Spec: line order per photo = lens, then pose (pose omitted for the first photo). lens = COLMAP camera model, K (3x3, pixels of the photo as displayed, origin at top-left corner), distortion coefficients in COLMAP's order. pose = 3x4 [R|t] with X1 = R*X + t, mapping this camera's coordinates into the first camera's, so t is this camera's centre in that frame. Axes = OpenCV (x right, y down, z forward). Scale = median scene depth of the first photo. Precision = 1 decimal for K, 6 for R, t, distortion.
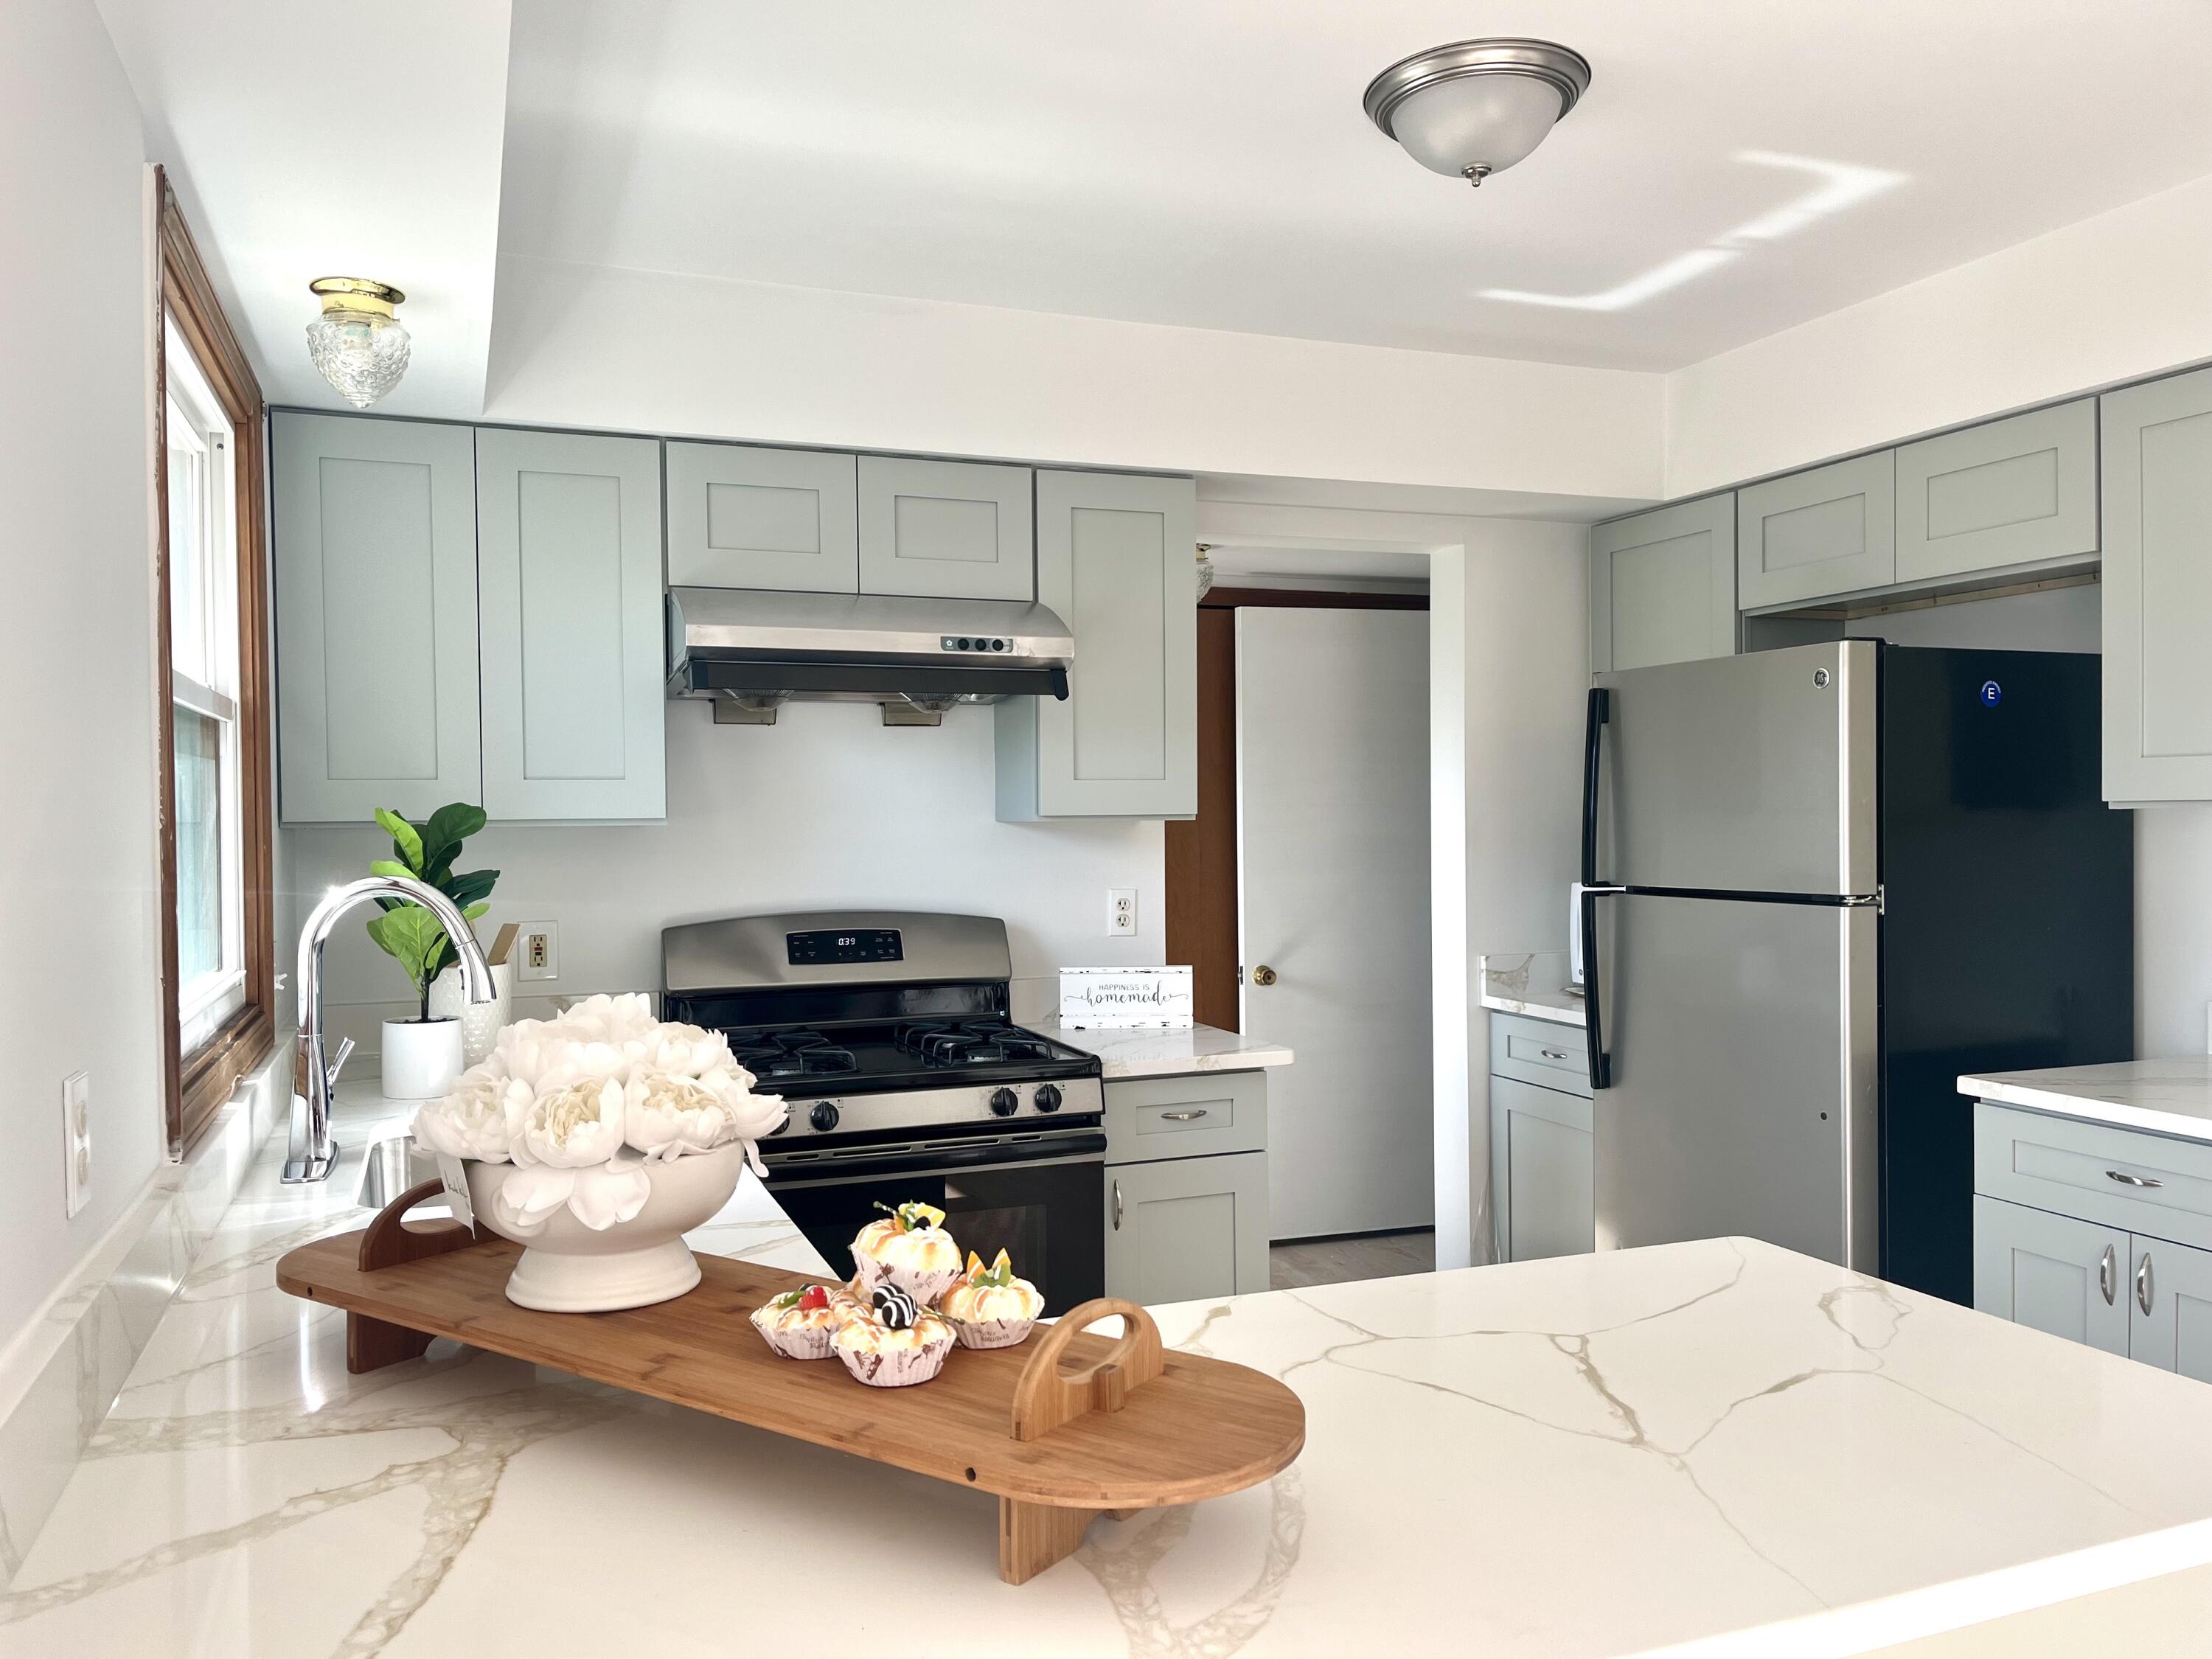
lens RADIAL K [[1675.9, 0, 1097.1], [0, 1675.9, 831.9], [0, 0, 1]] dist [0.041549, -0.039053]
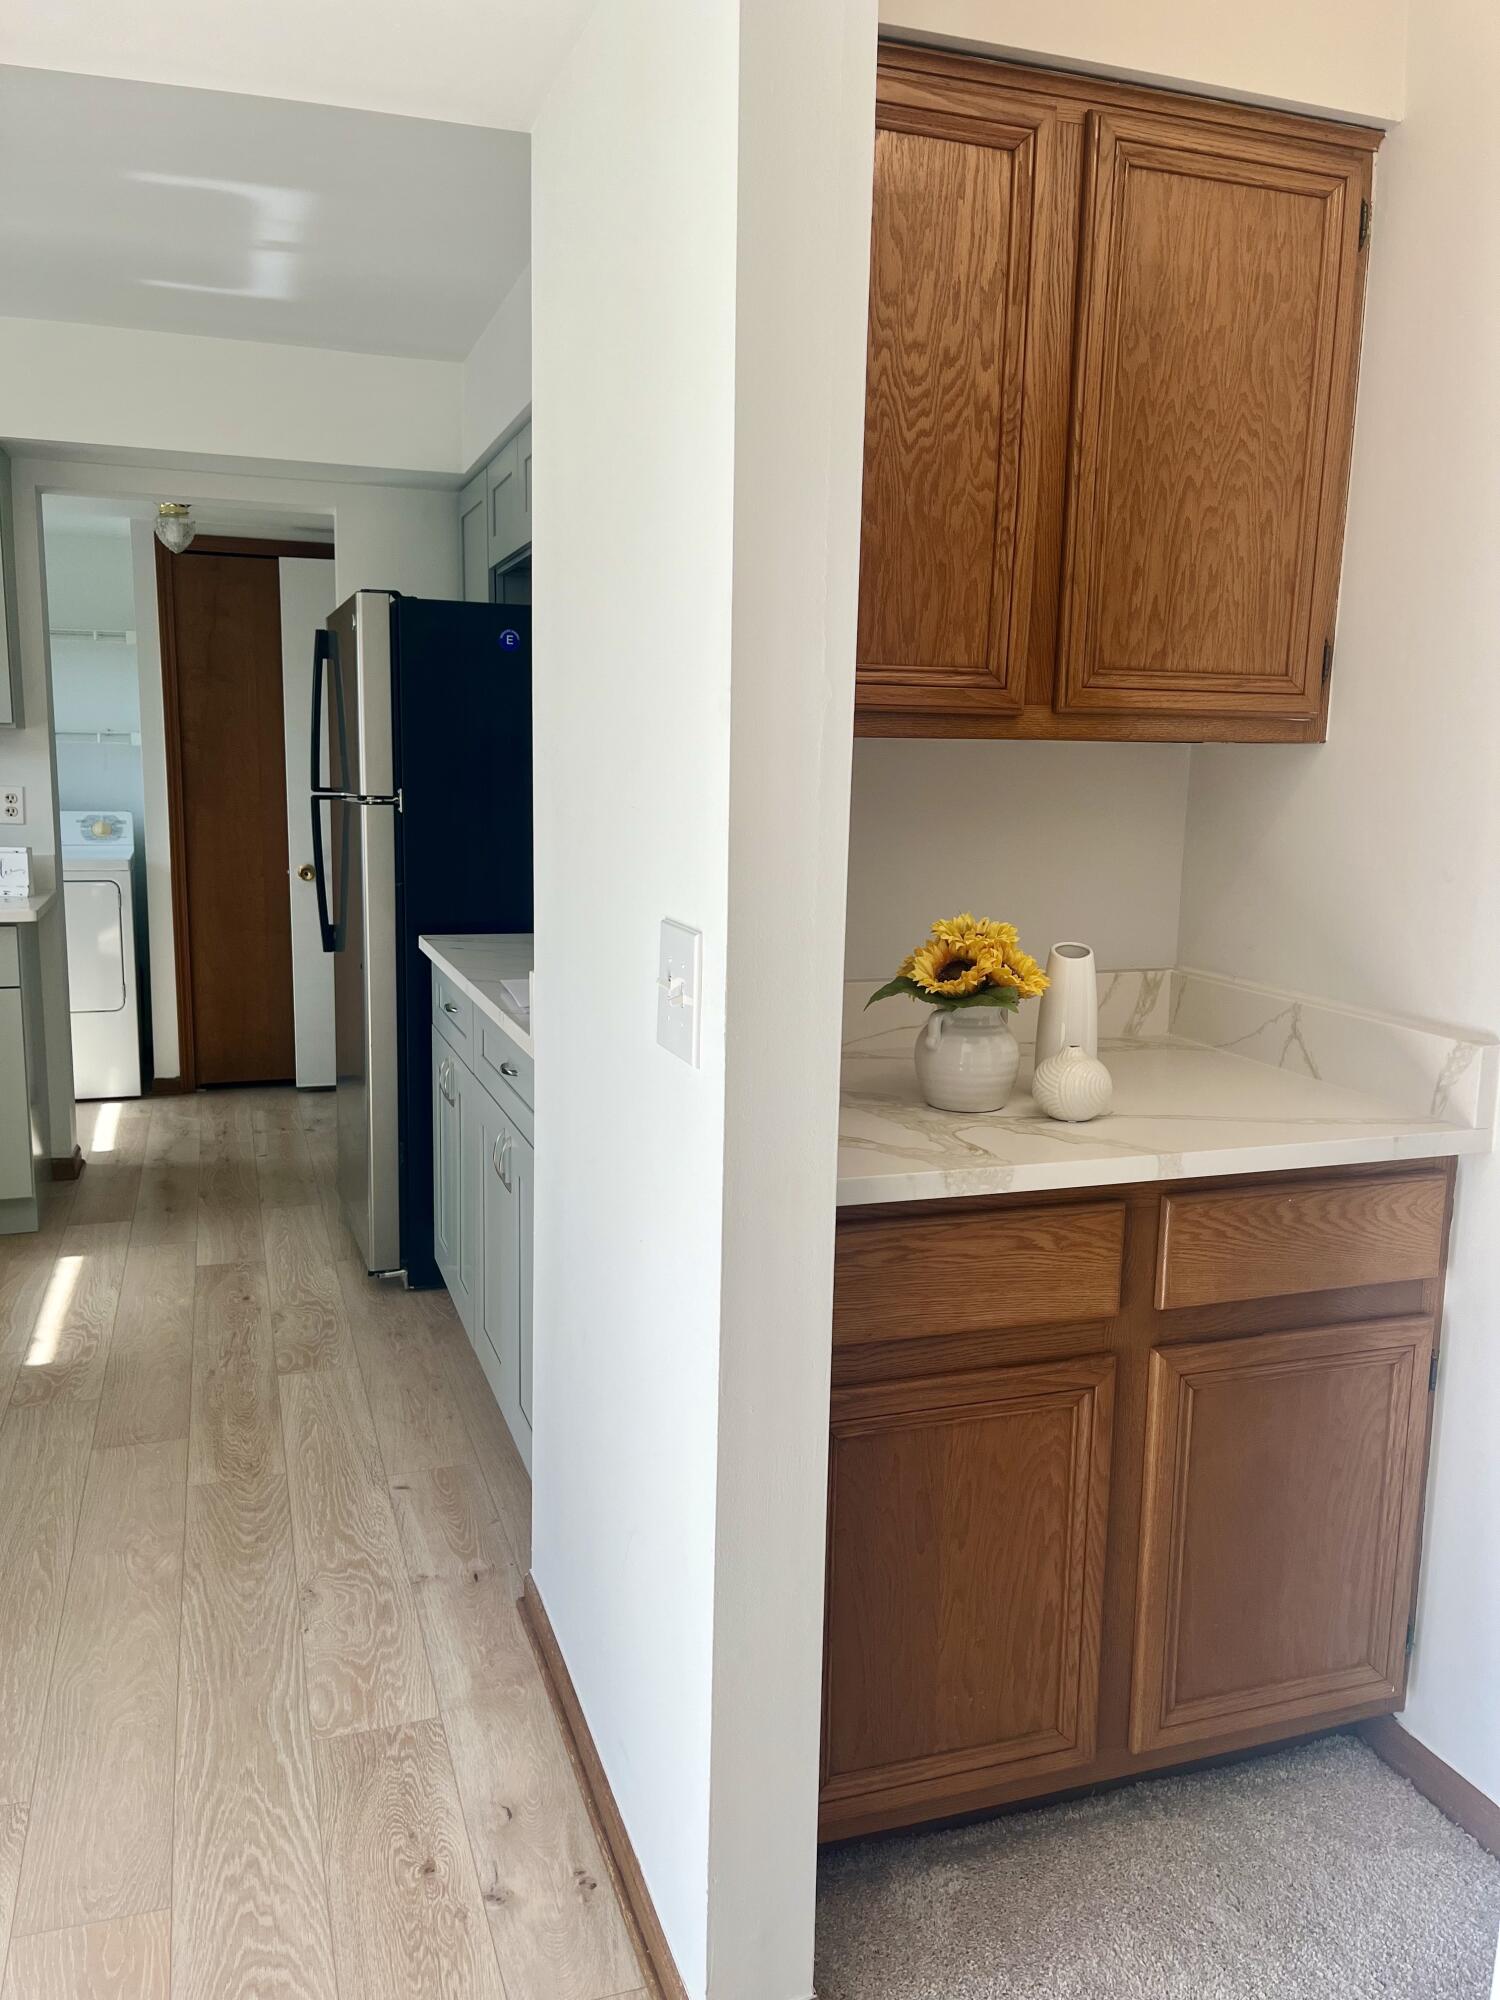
lens RADIAL K [[1515.3, 0, 755.2], [0, 1515.3, 1057.1], [0, 0, 1]] dist [0.041549, -0.039053]
pose [[0.999346, 0.032631, -0.015596, 0.722946], [-0.029351, 0.983702, 0.177393, 0.017963], [0.021130, -0.176819, 0.984017, -0.166533]]
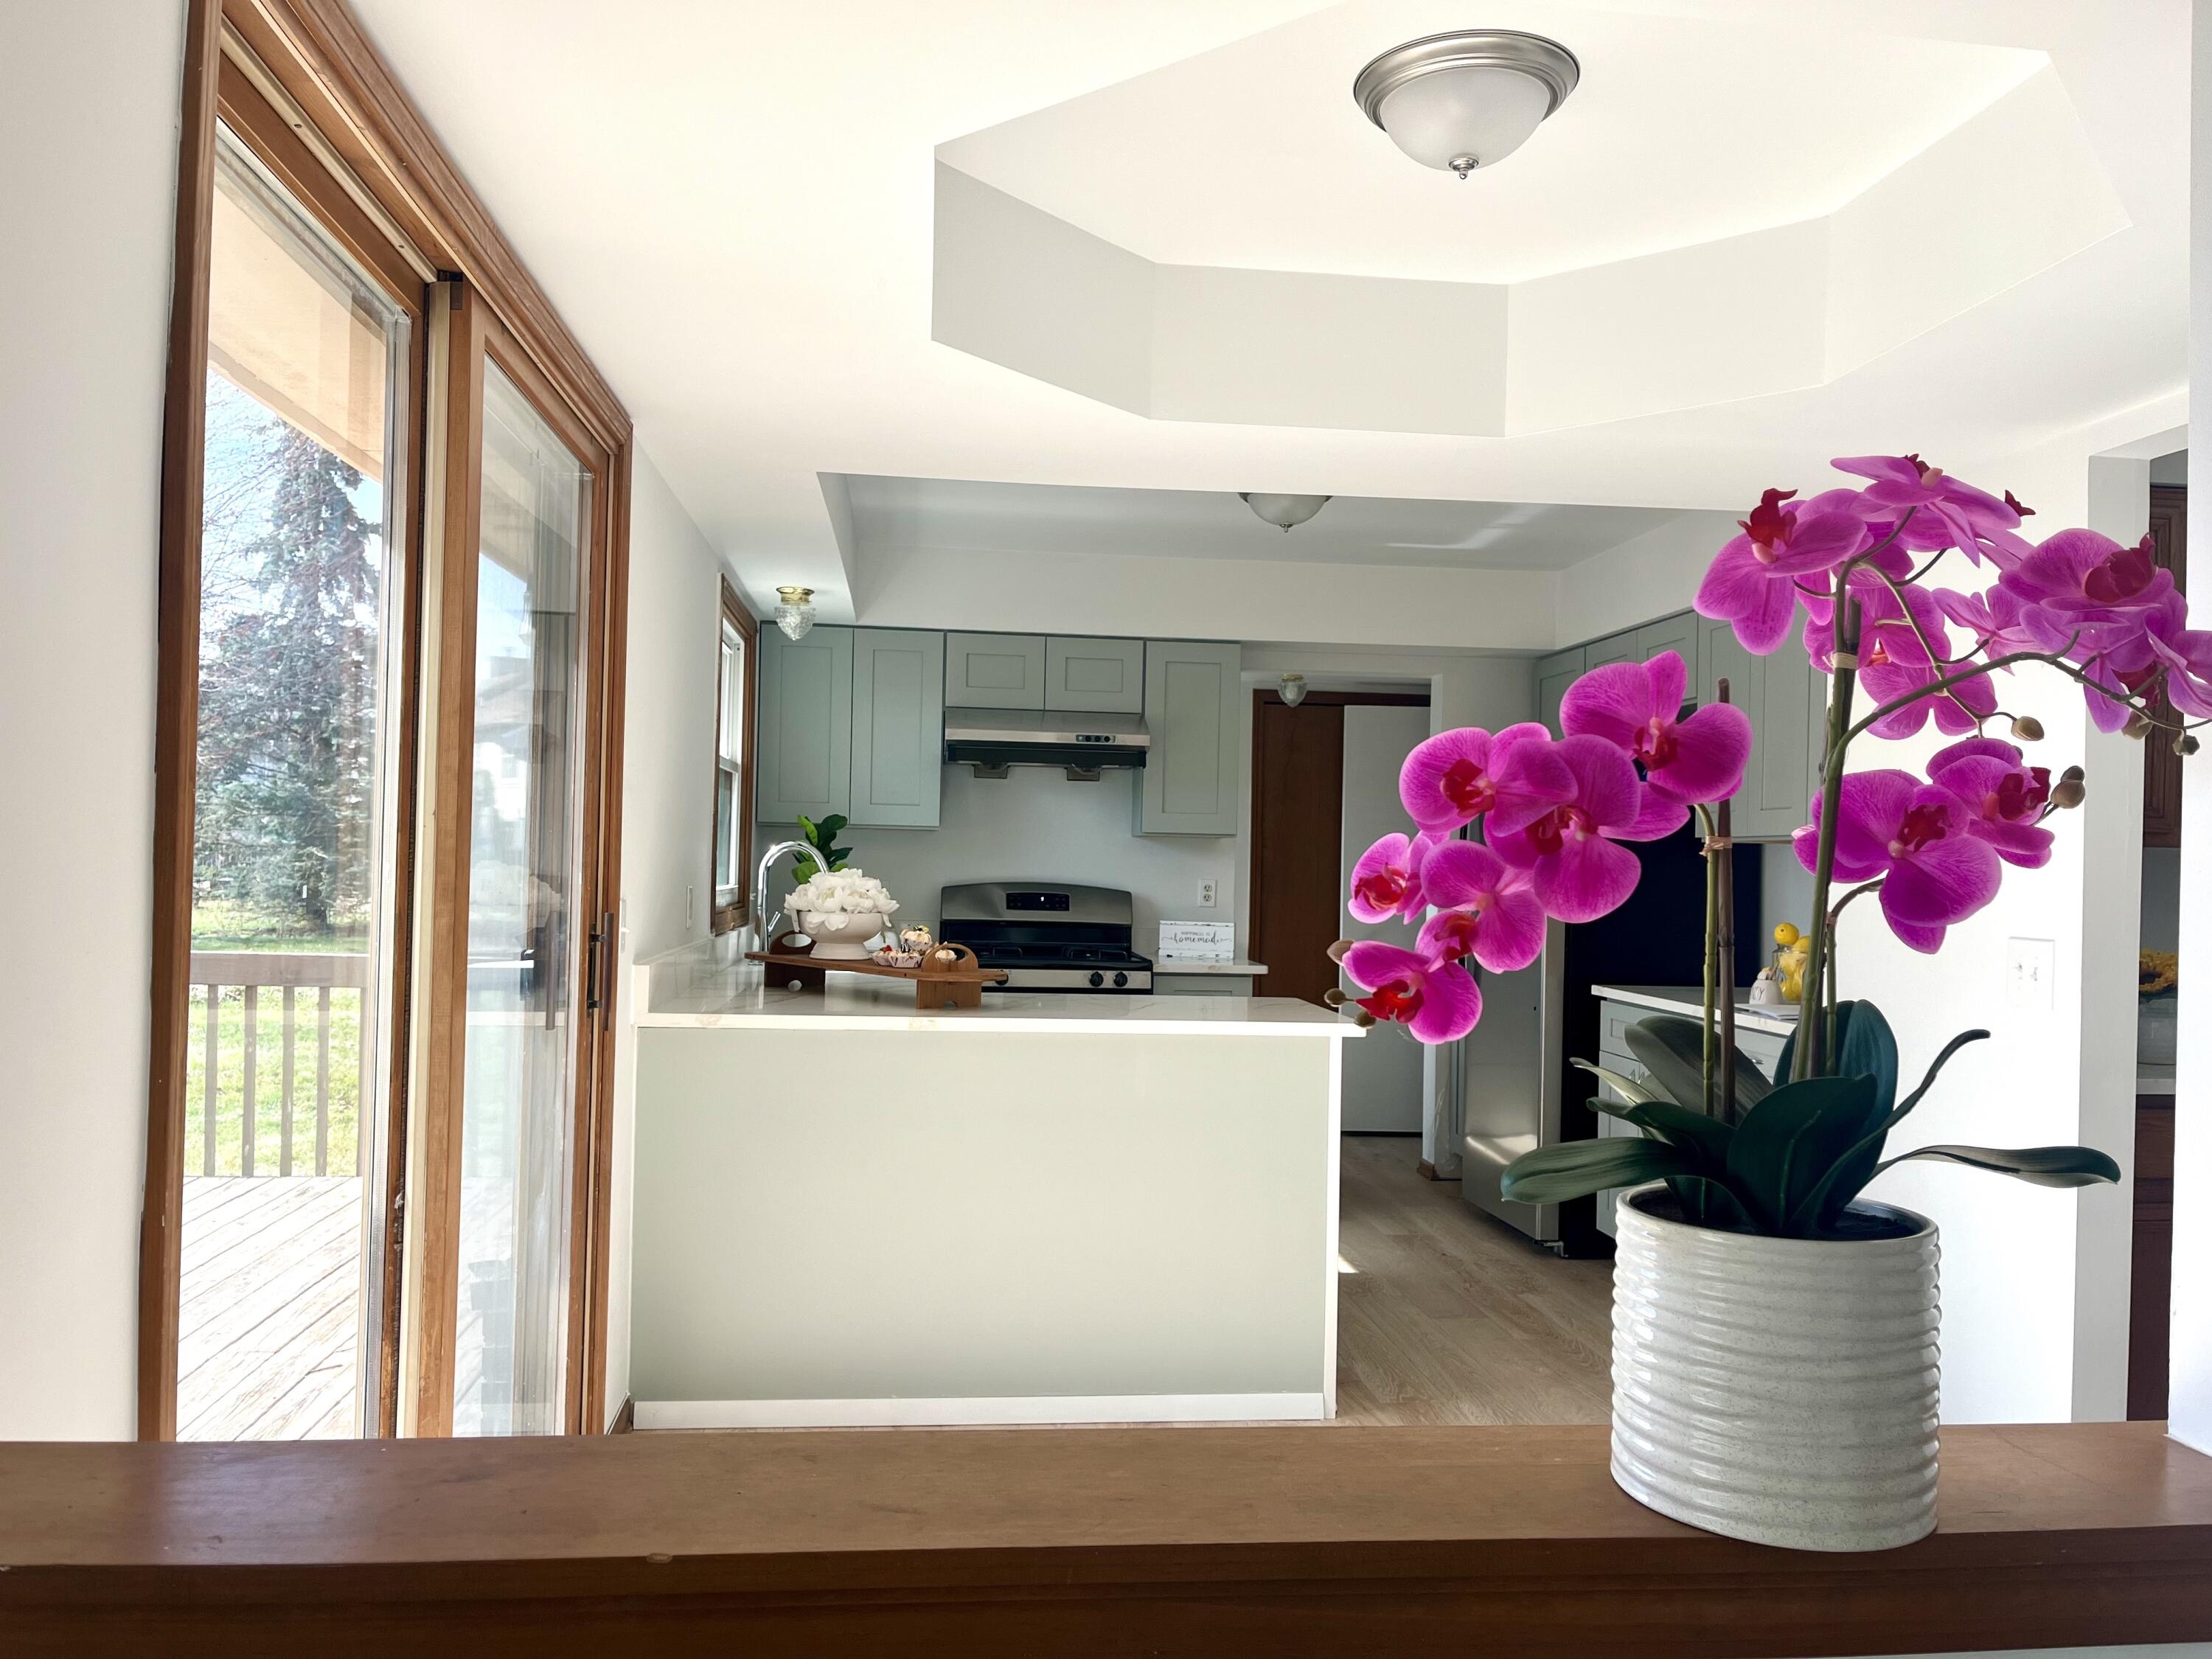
lens RADIAL K [[1675.9, 0, 1092.3], [0, 1675.9, 831.8], [0, 0, 1]] dist [0.041549, -0.039053]
pose [[0.965769, 0.028258, -0.257859, 0.414554], [-0.036177, 0.999007, -0.026016, 0.042220], [0.256867, 0.034454, 0.965832, -0.822141]]
